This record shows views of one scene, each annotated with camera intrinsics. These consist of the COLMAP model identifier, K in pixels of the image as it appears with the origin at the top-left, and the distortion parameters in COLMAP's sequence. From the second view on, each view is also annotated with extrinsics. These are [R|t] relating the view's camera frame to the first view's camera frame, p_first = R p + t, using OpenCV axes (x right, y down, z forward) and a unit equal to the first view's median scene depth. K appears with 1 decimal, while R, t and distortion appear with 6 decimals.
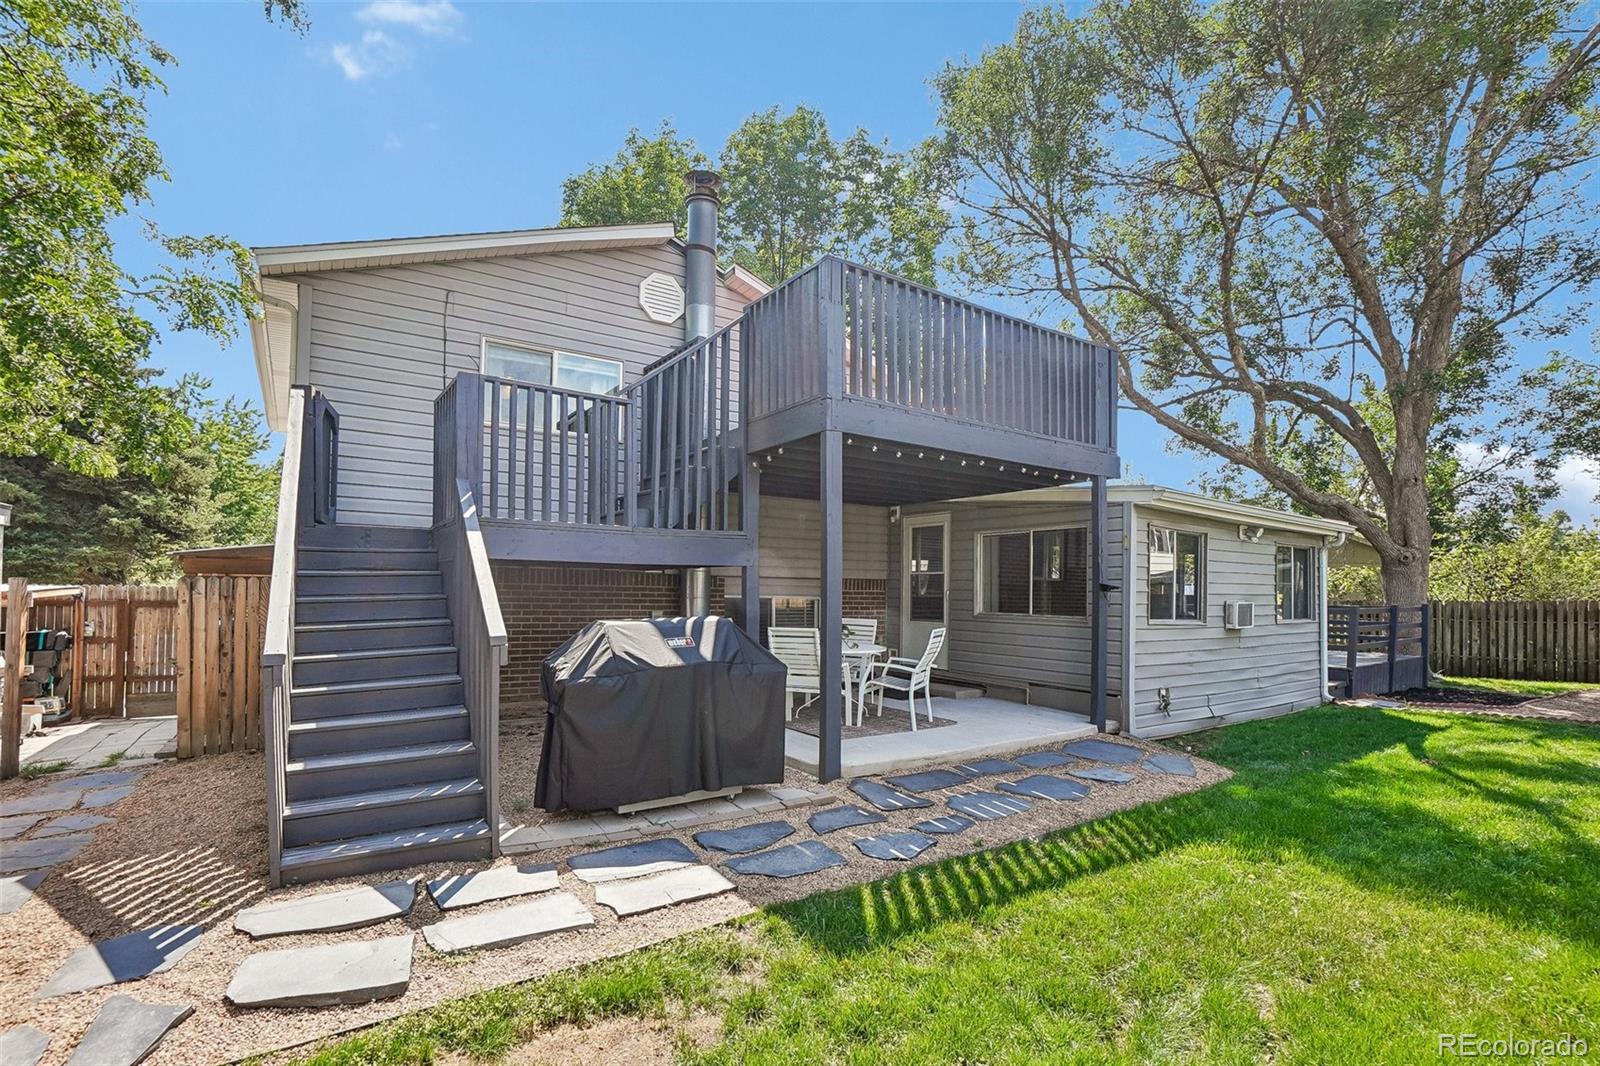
lens RADIAL K [[755.8, 0, 810.4], [0, 755.8, 583.6], [0, 0, 1]] dist [-0.010290, 0.005146]
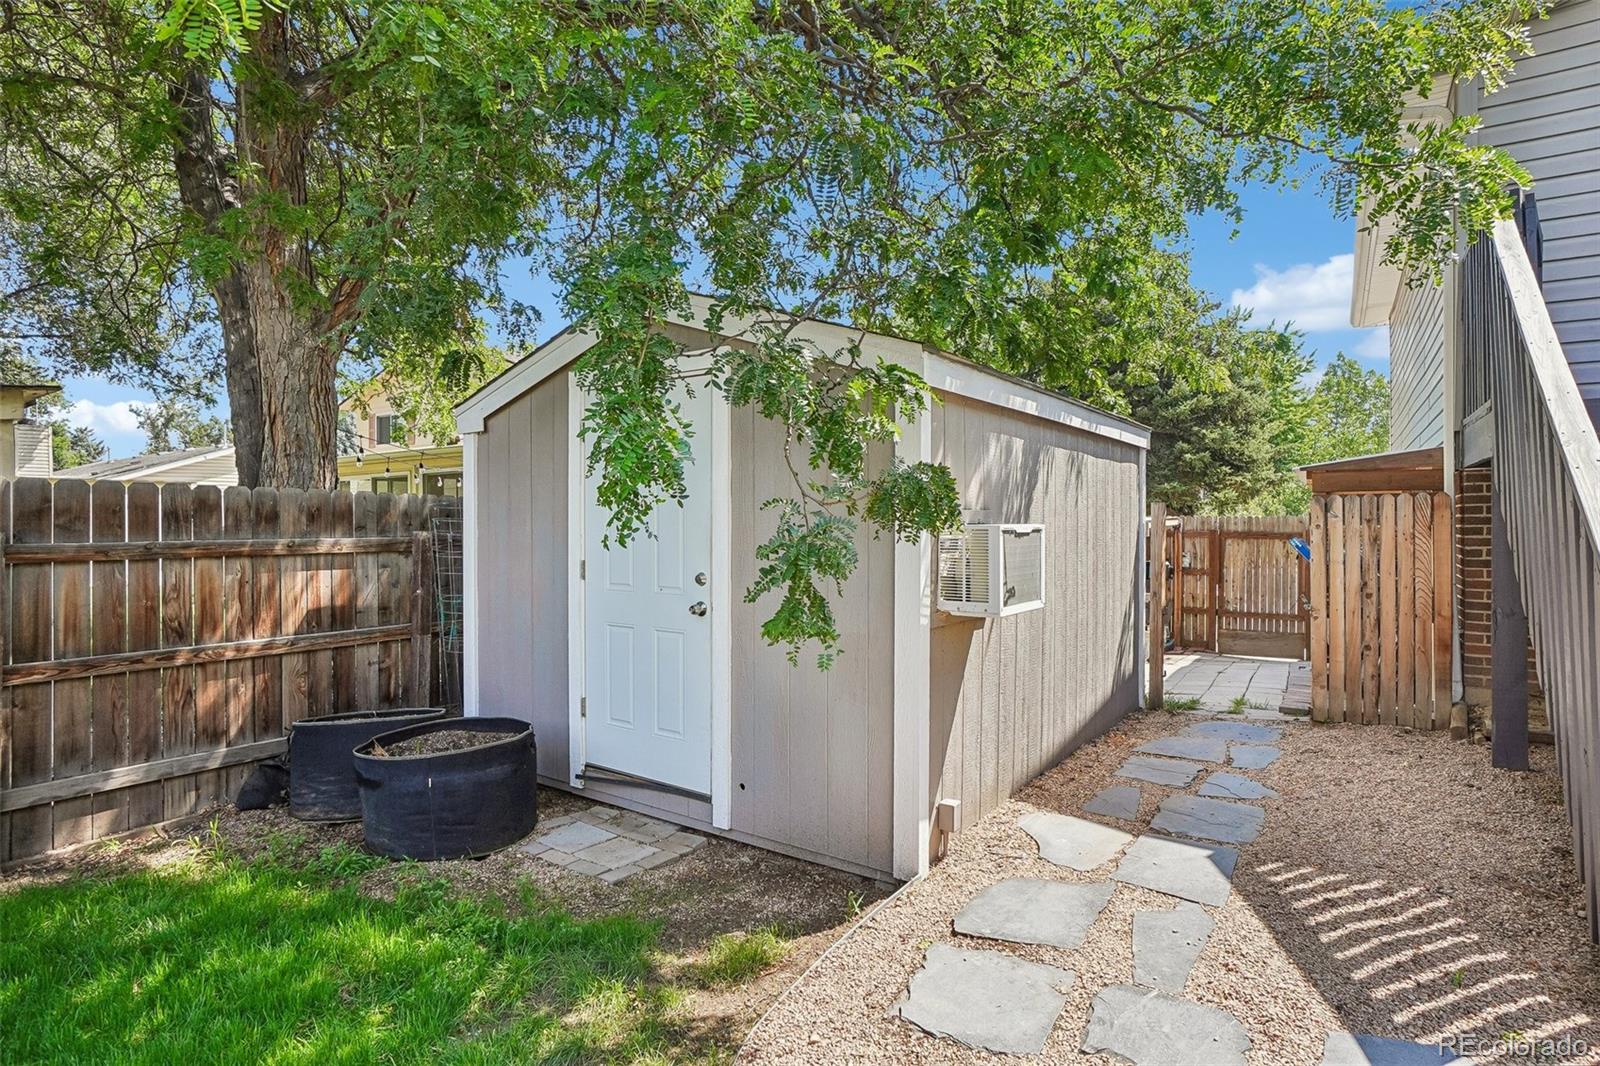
lens RADIAL K [[805.7, 0, 789.2], [0, 805.7, 520.3], [0, 0, 1]] dist [0.000058, 0.001557]
pose [[0.384536, -0.017727, -0.922940, -0.250319], [0.016280, 0.999790, -0.012420, 0.018149], [0.922967, -0.010249, 0.384743, 0.146827]]
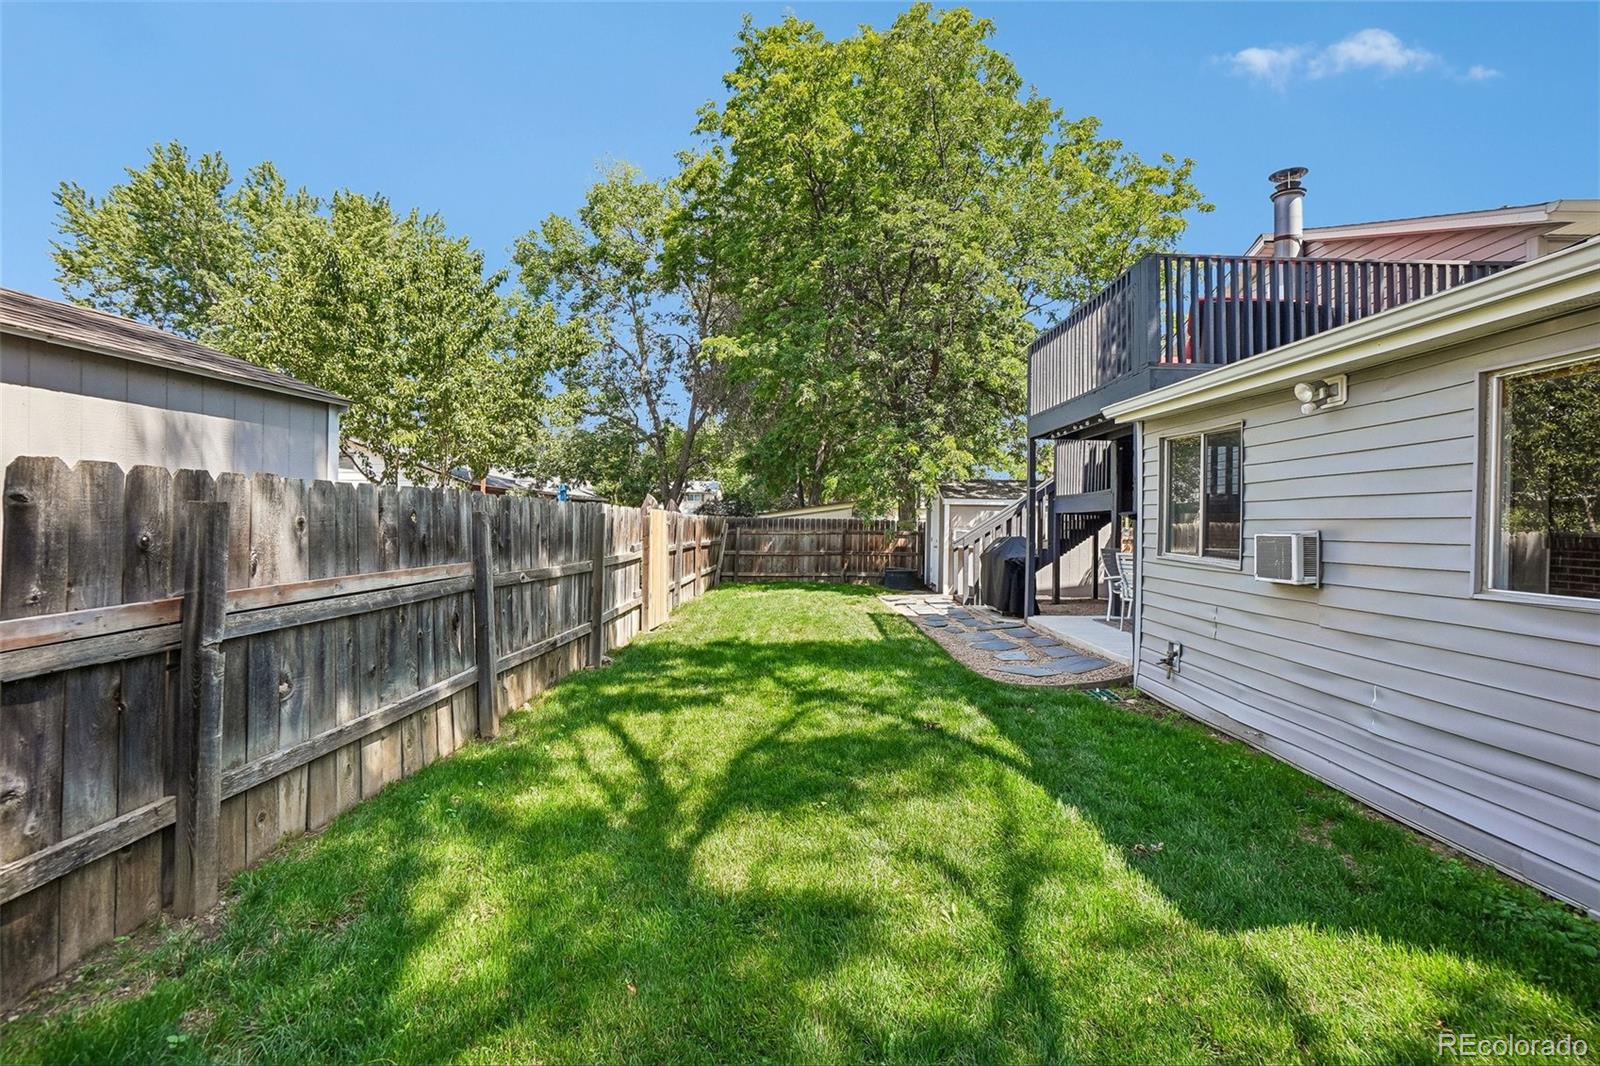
lens RADIAL K [[694.9, 0, 800.0], [0, 694.9, 526.5], [0, 0, 1]] dist [0.020091, 0.000439]
pose [[-0.551489, -0.013896, -0.834066, 1.561430], [-0.006873, 0.999903, -0.012115, 0.038597], [0.834154, -0.000949, -0.551531, 1.307372]]
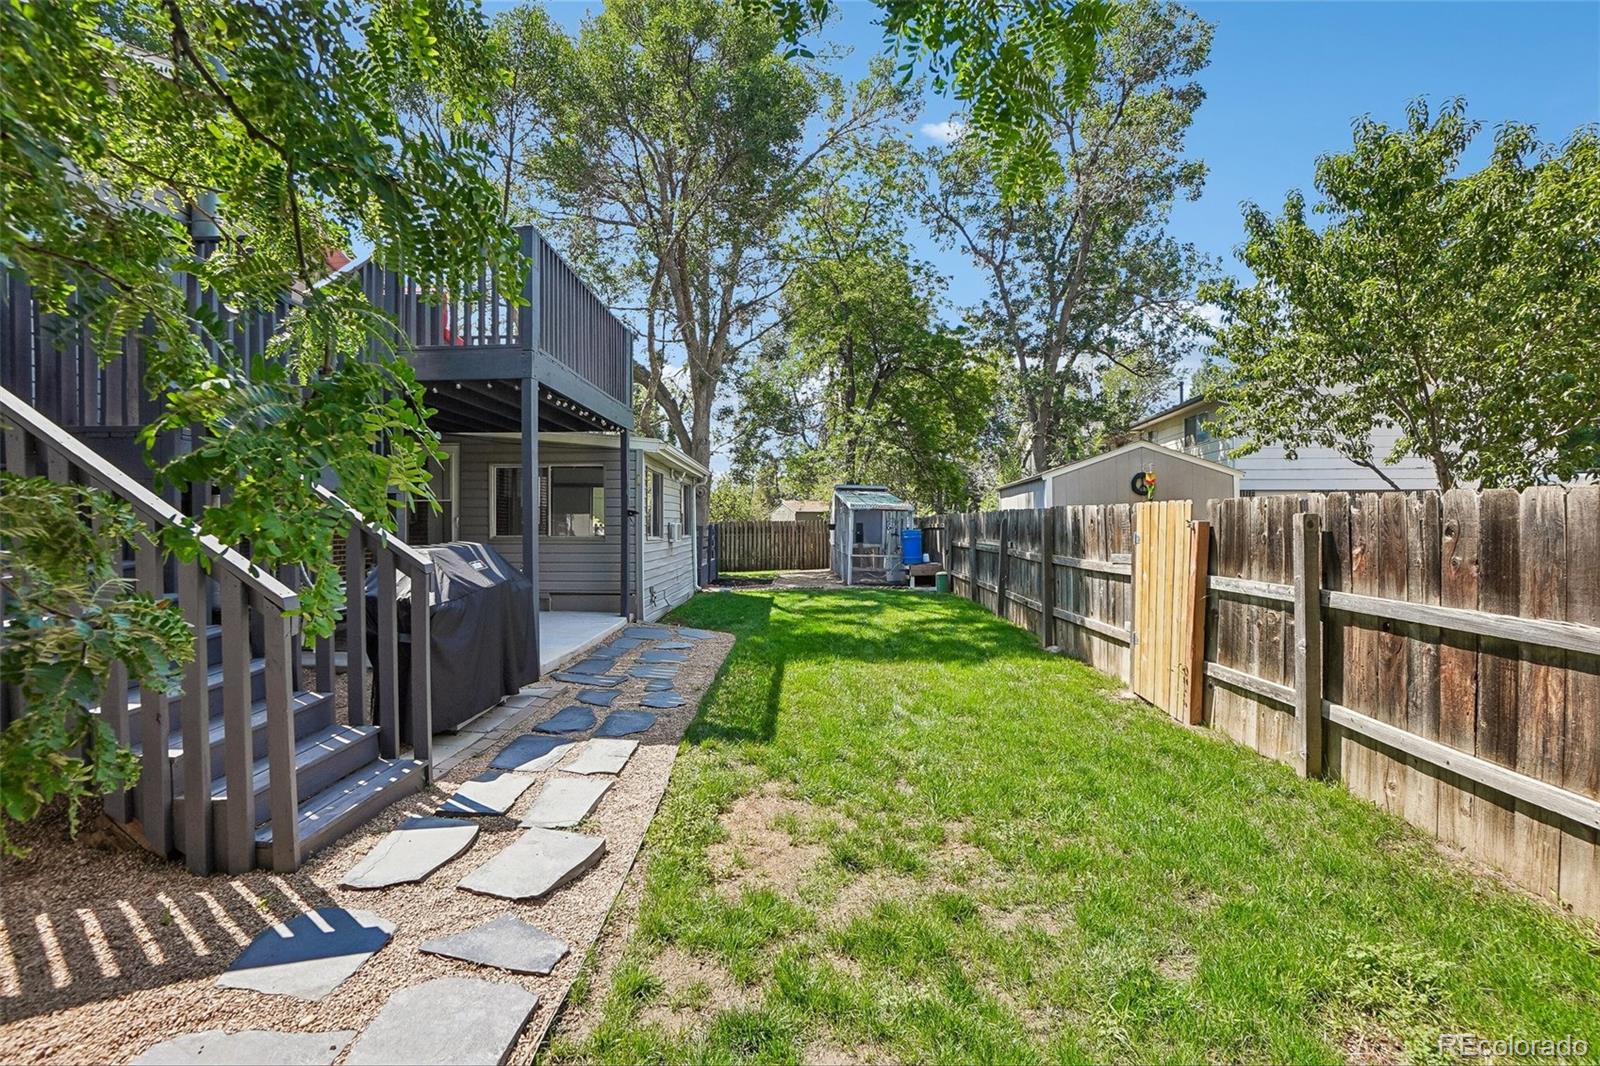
lens RADIAL K [[694.9, 0, 788.6], [0, 694.9, 523.2], [0, 0, 1]] dist [0.020091, 0.000439]
pose [[0.588401, -0.018171, 0.808365, -0.608971], [0.008748, 0.999832, 0.016108, 0.005833], [-0.808522, -0.002407, 0.588461, 0.054443]]
